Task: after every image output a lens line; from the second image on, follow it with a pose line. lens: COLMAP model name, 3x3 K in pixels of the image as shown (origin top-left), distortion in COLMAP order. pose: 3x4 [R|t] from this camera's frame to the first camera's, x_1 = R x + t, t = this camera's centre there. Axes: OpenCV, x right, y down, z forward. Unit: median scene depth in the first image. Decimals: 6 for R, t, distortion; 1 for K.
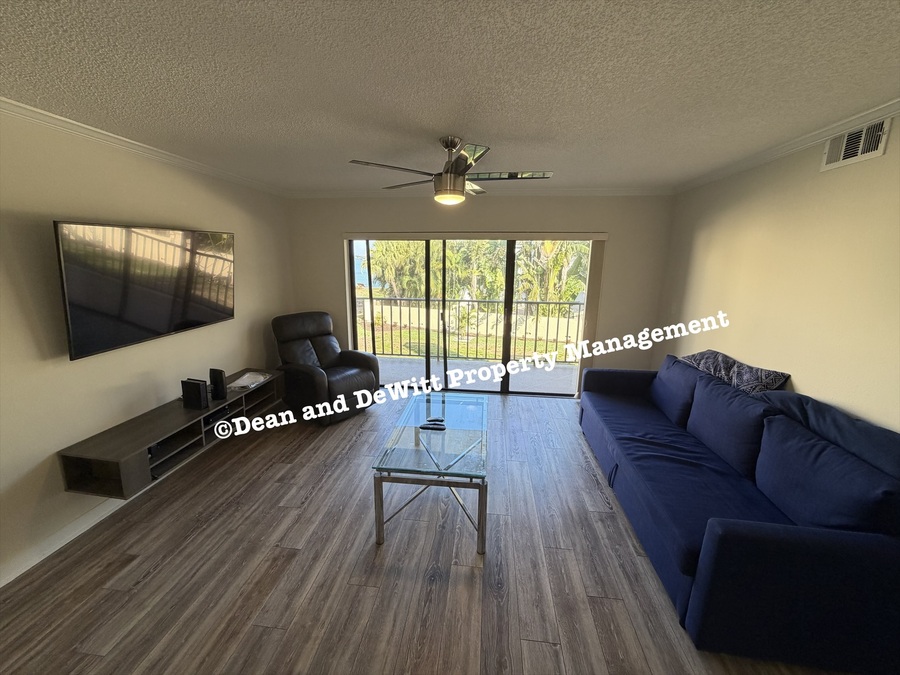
lens RADIAL K [[358.6, 0, 451.2], [0, 358.6, 337.2], [0, 0, 1]] dist [0.000866, 0.000214]
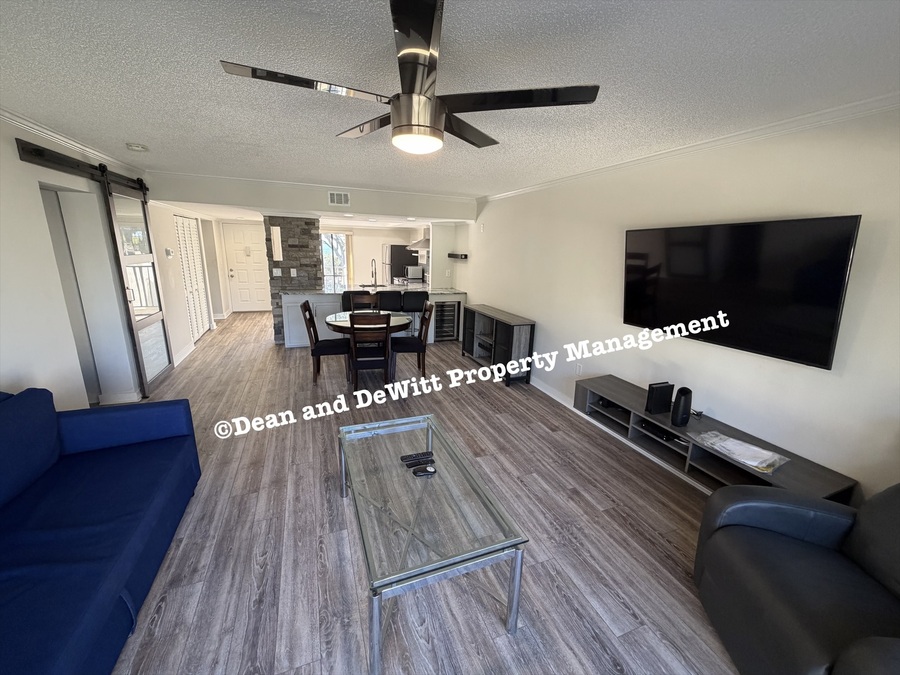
lens RADIAL K [[358.6, 0, 450.6], [0, 358.6, 337.8], [0, 0, 1]] dist [0.000866, 0.000214]
pose [[-0.883977, 0.075538, -0.461387, 0.192080], [-0.140382, 0.898439, 0.416052, -0.275272], [0.445956, 0.432552, -0.783596, 1.274056]]
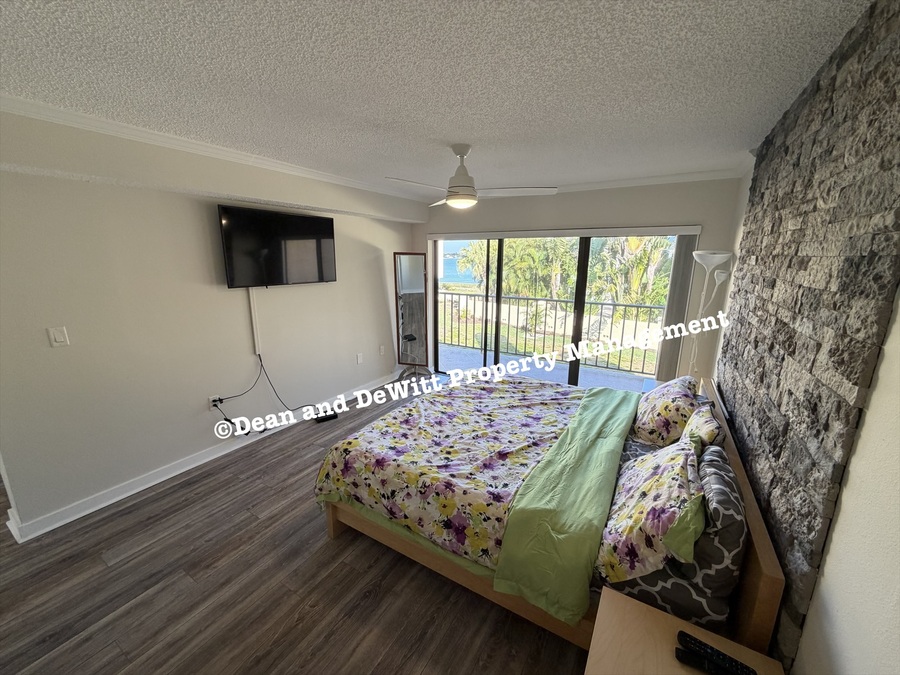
lens RADIAL K [[358.6, 0, 449.8], [0, 358.6, 337.0], [0, 0, 1]] dist [0.000866, 0.000214]
pose [[0.904018, 0.093860, -0.417063, 0.428382], [-0.091687, 0.995467, 0.025290, 0.005691], [0.417546, 0.015377, 0.908526, -0.026856]]
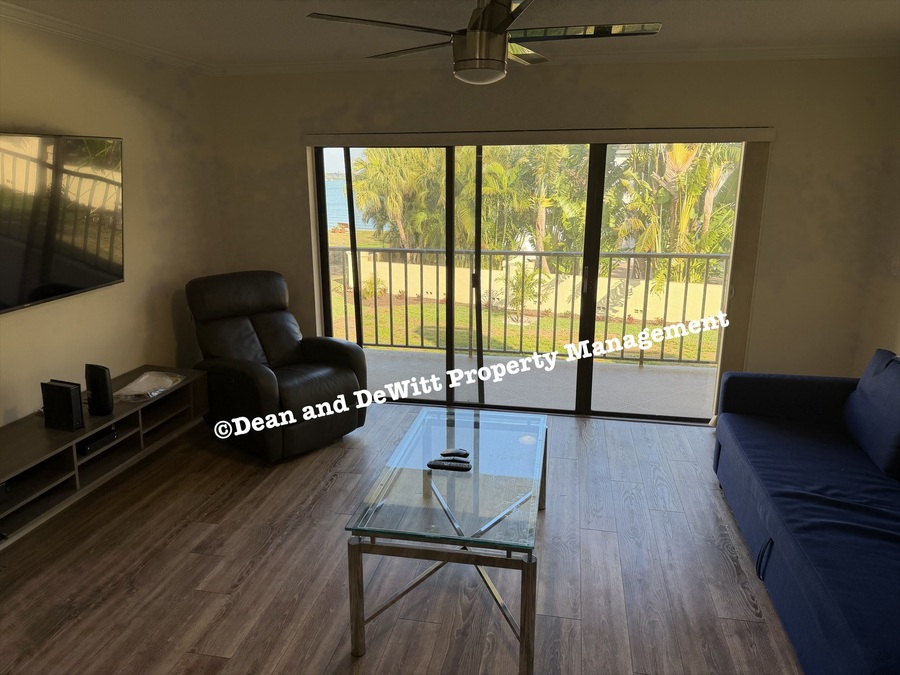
lens RADIAL K [[635.1, 0, 457.7], [0, 635.1, 334.9], [0, 0, 1]] dist [0.043678, -0.046208]
pose [[0.997624, 0.008238, -0.068405, 0.026703], [-0.006363, 0.999599, 0.027590, 0.004388], [0.068605, -0.027089, 0.997276, -0.034478]]
